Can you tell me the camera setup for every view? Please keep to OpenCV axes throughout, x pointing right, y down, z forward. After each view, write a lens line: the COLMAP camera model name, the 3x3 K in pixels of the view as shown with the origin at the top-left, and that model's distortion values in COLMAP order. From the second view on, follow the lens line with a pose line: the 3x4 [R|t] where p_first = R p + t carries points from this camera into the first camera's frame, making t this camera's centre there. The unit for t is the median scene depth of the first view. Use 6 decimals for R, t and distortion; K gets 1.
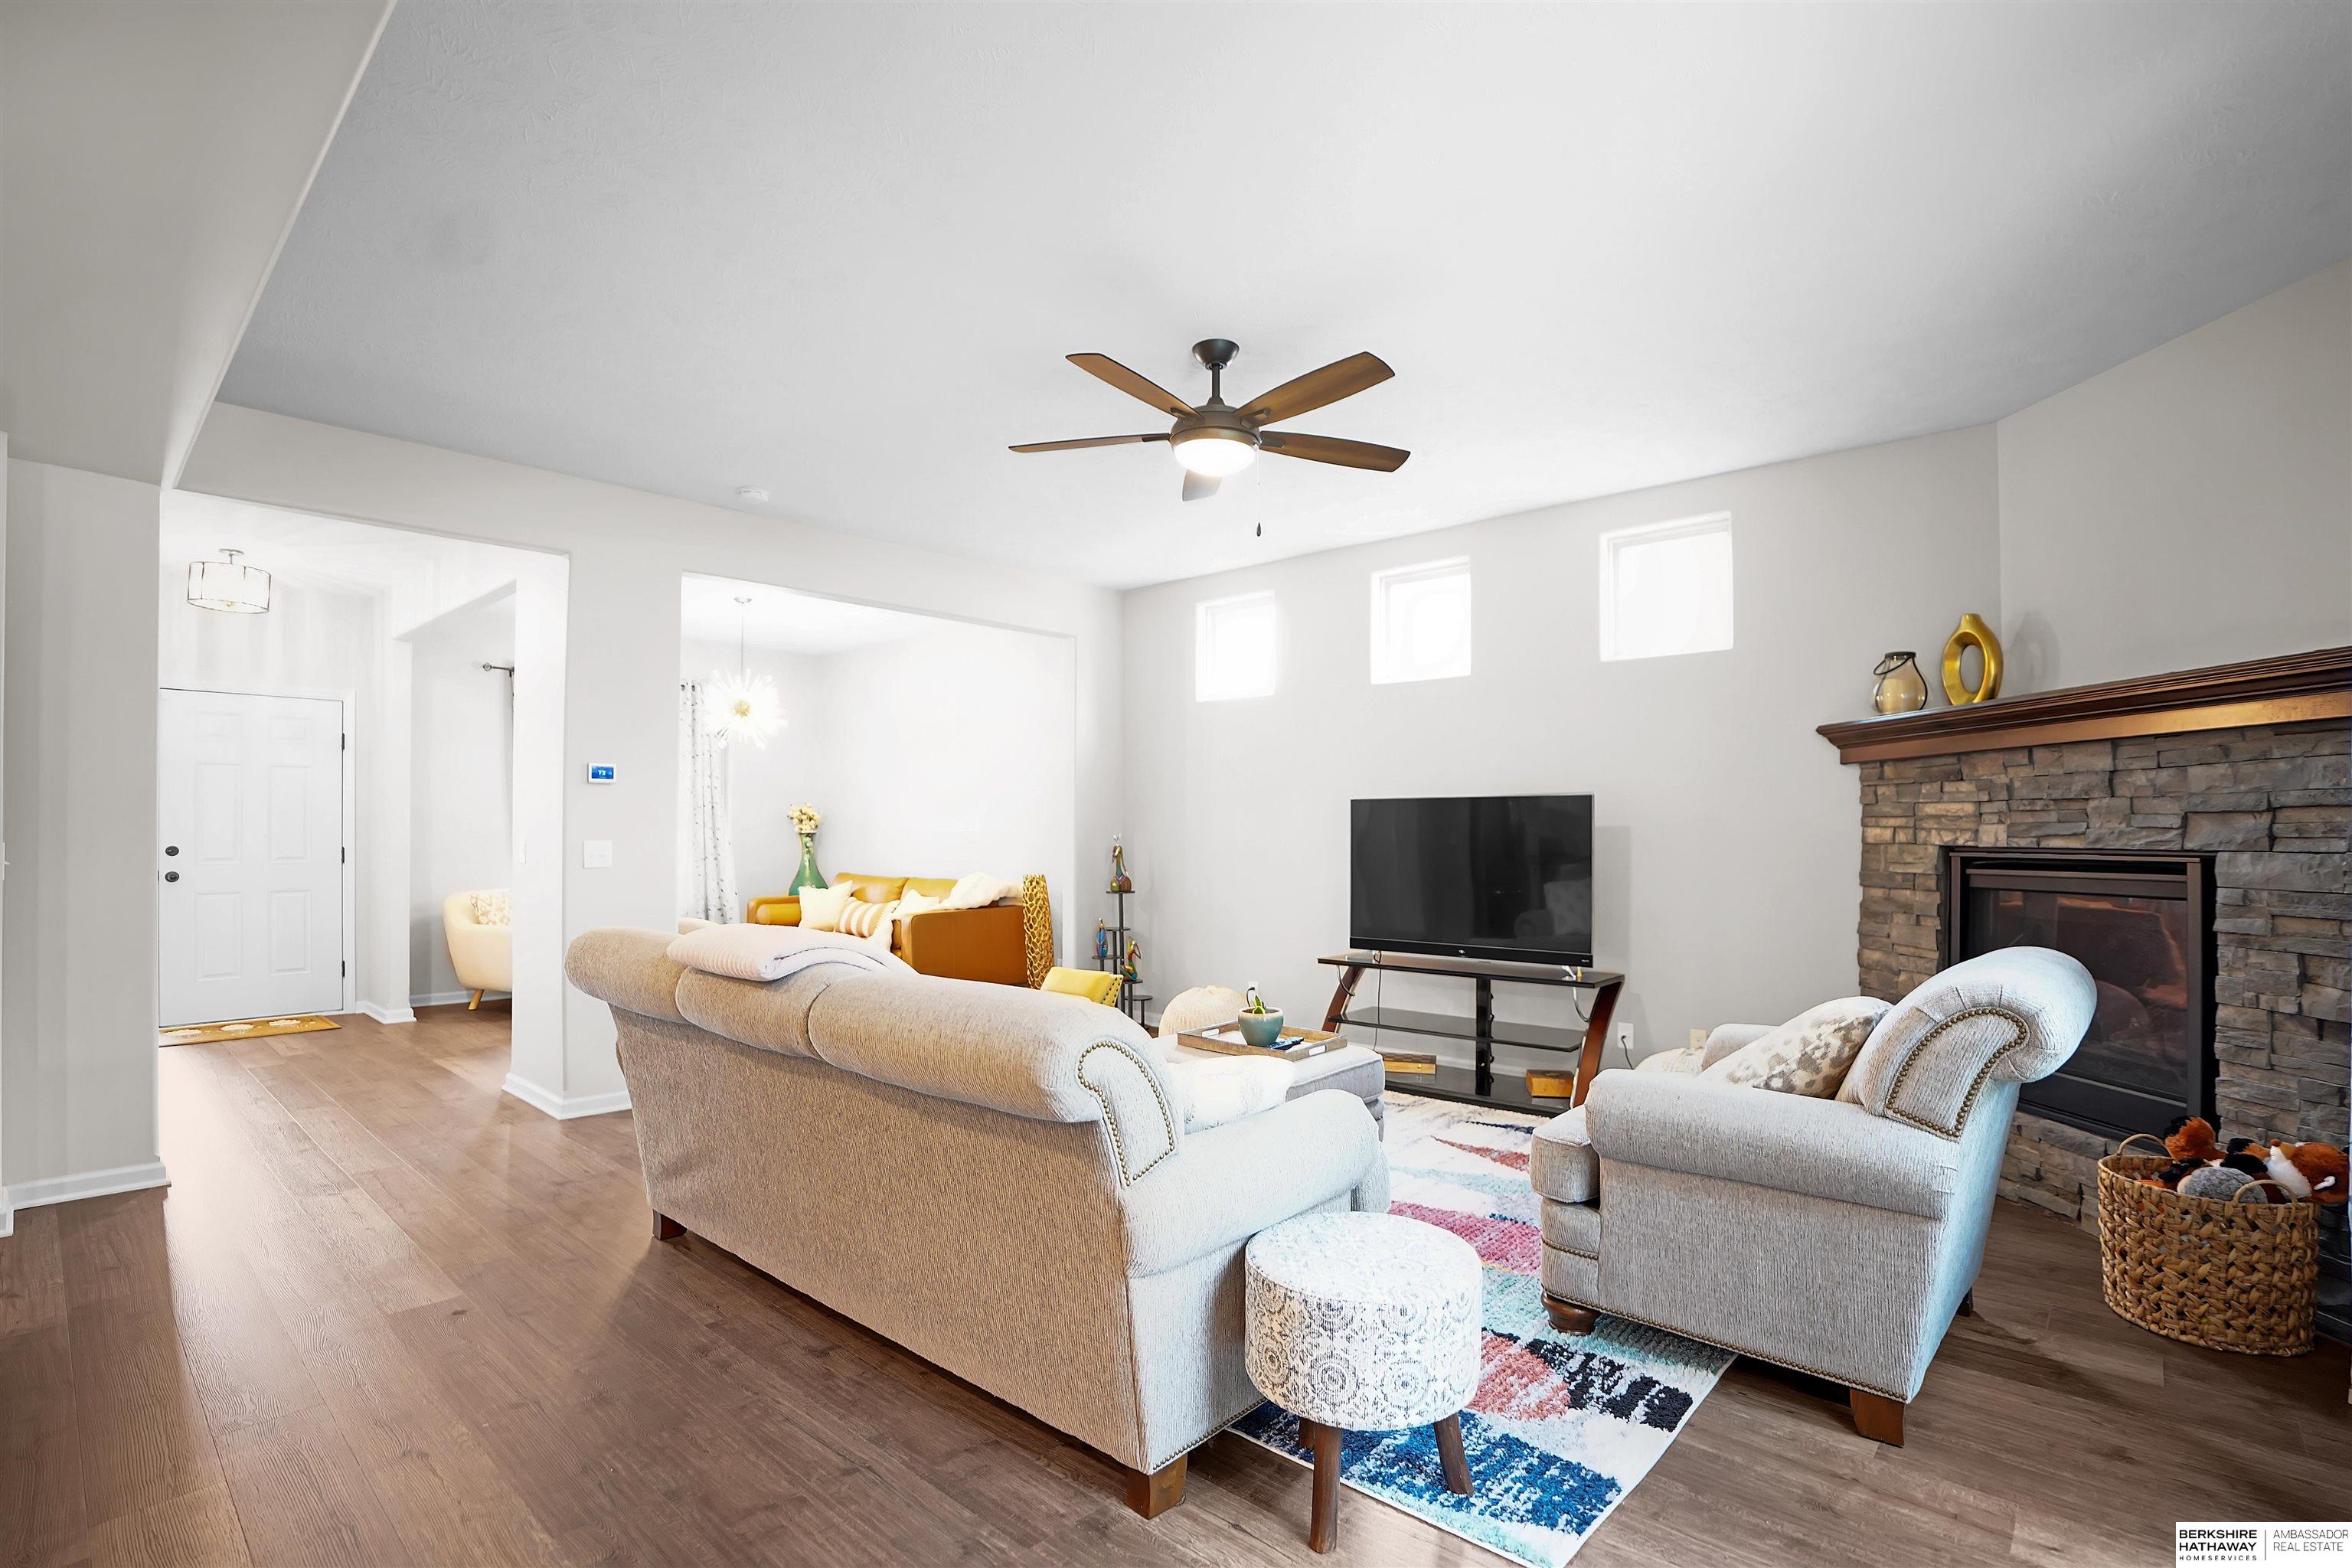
lens RADIAL K [[1091.2, 0, 1185.4], [0, 1091.2, 794.2], [0, 0, 1]] dist [-0.071085, 0.036453]
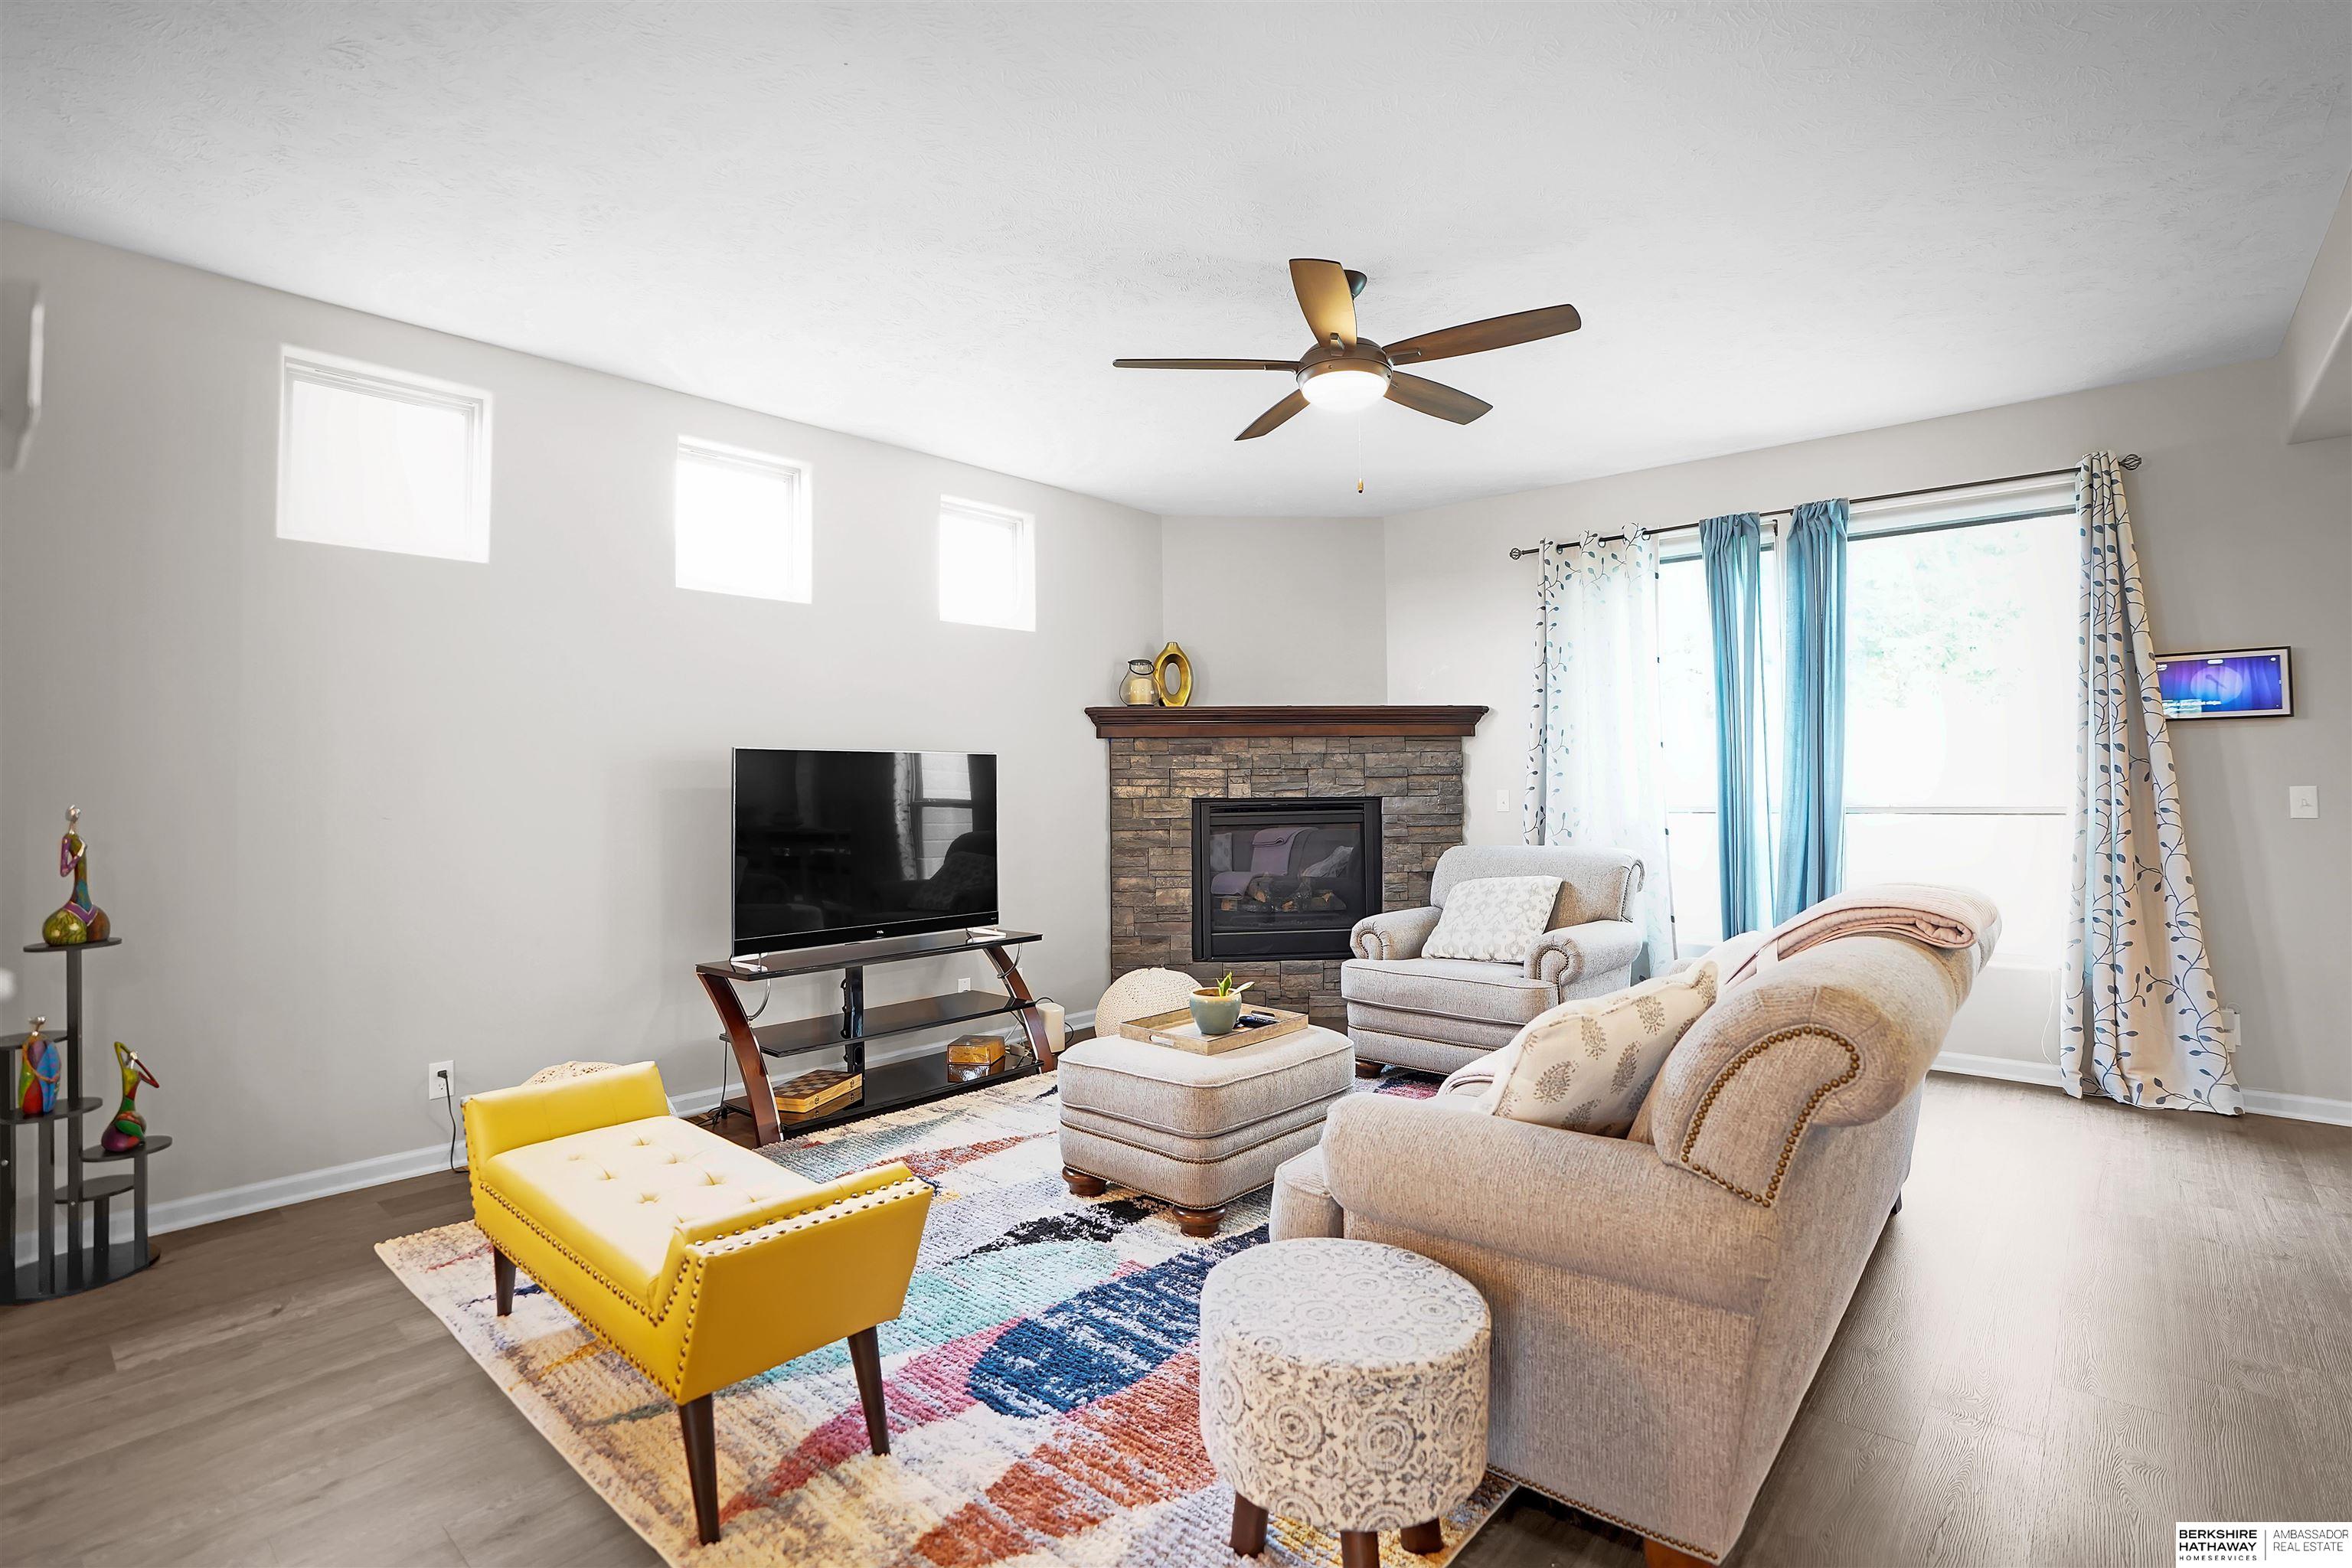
lens RADIAL K [[1091.2, 0, 1185.4], [0, 1091.2, 794.2], [0, 0, 1]] dist [-0.071085, 0.036453]
pose [[-0.008858, -0.004244, 0.999952, -0.743940], [-0.023265, 0.999721, 0.004037, 0.034415], [-0.999690, -0.023229, -0.008954, 0.956547]]
